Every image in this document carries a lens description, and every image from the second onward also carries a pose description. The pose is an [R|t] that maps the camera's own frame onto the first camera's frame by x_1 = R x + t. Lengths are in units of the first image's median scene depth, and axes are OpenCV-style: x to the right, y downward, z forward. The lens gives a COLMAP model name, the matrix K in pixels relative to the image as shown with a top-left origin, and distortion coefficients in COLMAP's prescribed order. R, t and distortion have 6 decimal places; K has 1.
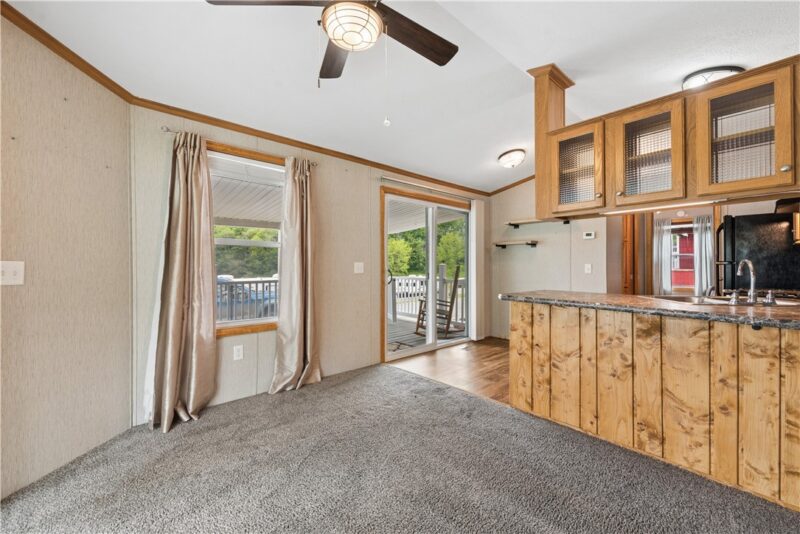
lens RADIAL K [[314.9, 0, 400.1], [0, 314.9, 269.2], [0, 0, 1]] dist [0.000865, -0.000241]
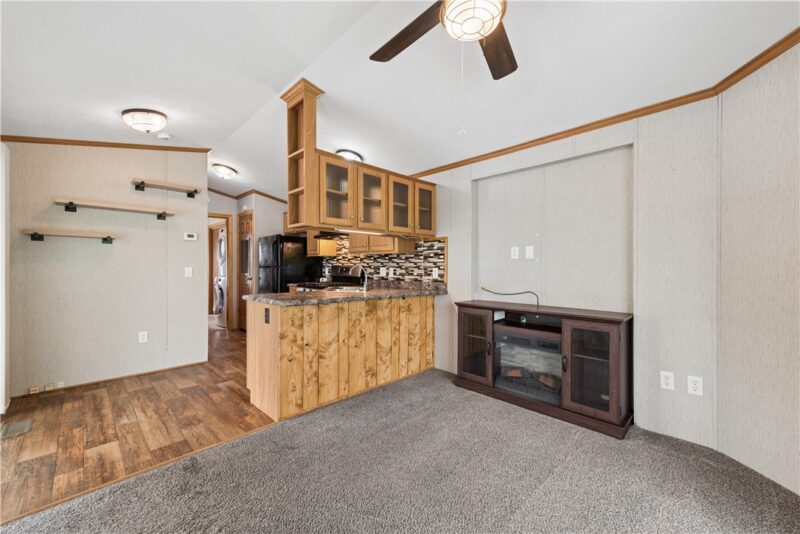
lens RADIAL K [[314.9, 0, 400.1], [0, 314.9, 269.2], [0, 0, 1]] dist [0.000865, -0.000241]
pose [[-0.054588, -0.005054, 0.998496, -0.629898], [0.012909, 0.999900, 0.005766, -0.014010], [-0.998426, 0.013204, -0.054517, 0.736269]]
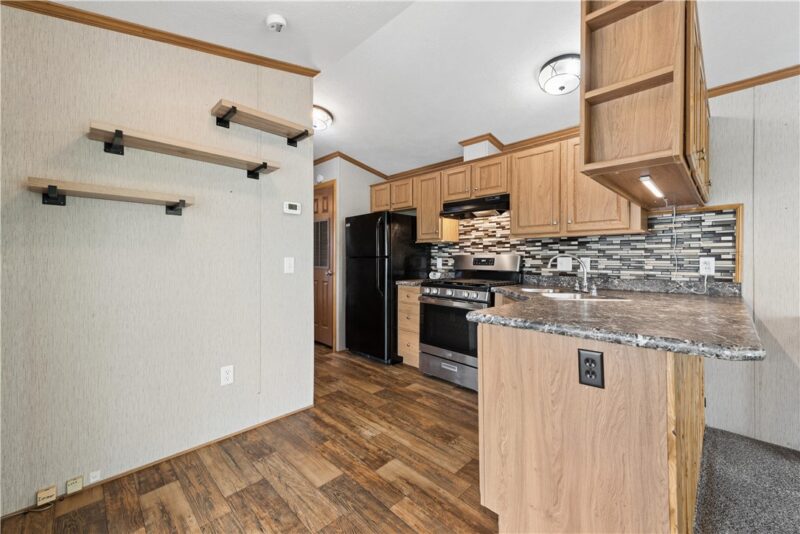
lens RADIAL K [[318.9, 0, 399.5], [0, 318.9, 259.7], [0, 0, 1]] dist [0.001815, 0.000194]
pose [[-0.042996, -0.000414, 0.999075, 0.004328], [0.014978, 0.999887, 0.001059, -0.016682], [-0.998963, 0.015010, -0.042985, 1.416434]]
